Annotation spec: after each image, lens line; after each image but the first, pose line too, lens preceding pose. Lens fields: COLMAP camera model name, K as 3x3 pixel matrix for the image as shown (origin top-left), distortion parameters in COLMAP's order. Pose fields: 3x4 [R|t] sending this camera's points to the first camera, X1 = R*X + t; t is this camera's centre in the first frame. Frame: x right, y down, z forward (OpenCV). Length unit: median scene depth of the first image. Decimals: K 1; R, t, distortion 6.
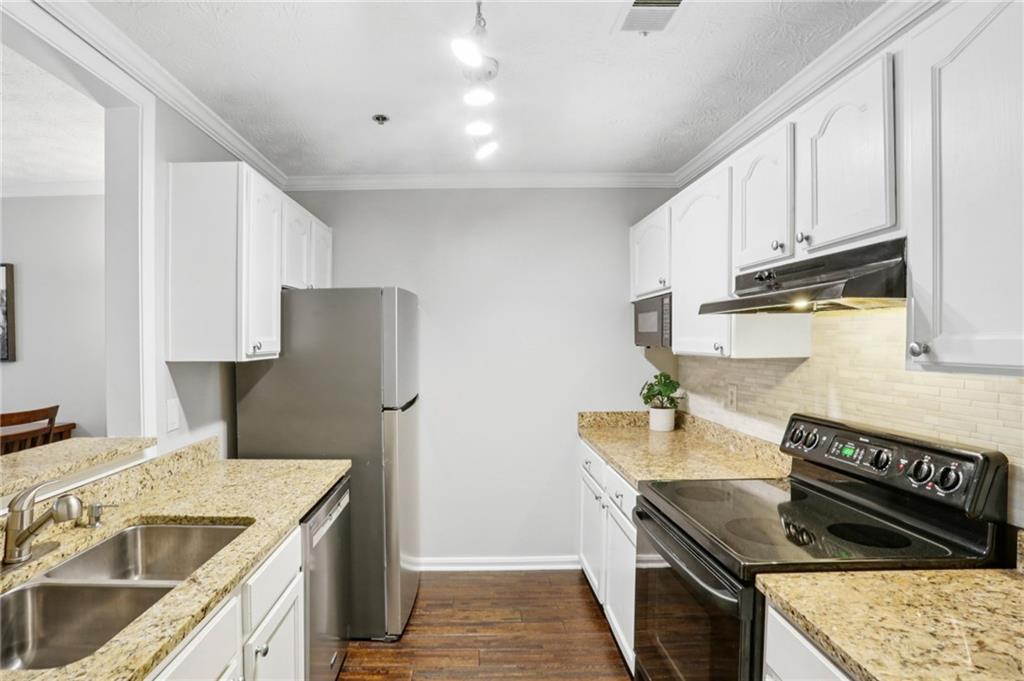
lens RADIAL K [[535.6, 0, 481.6], [0, 535.6, 344.1], [0, 0, 1]] dist [0.000003, 0.000596]
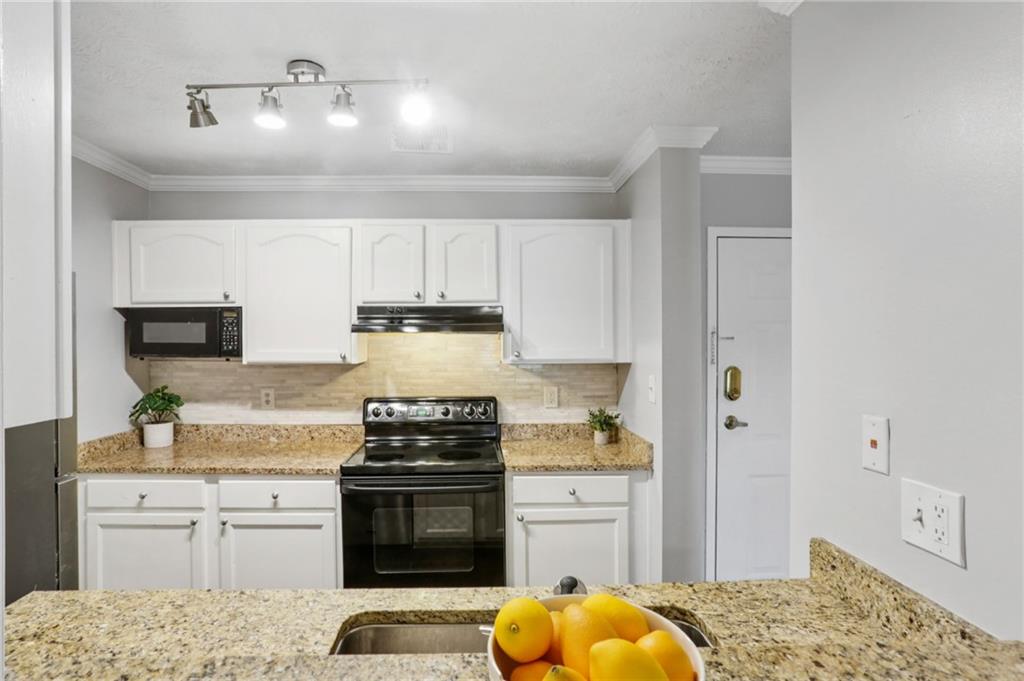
lens RADIAL K [[535.6, 0, 481.6], [0, 535.6, 344.1], [0, 0, 1]] dist [0.000003, 0.000596]
pose [[0.002500, -0.000437, 0.999997, -0.902273], [0.008694, 0.999962, 0.000415, -0.022221], [-0.999959, 0.008693, 0.002503, 0.634310]]
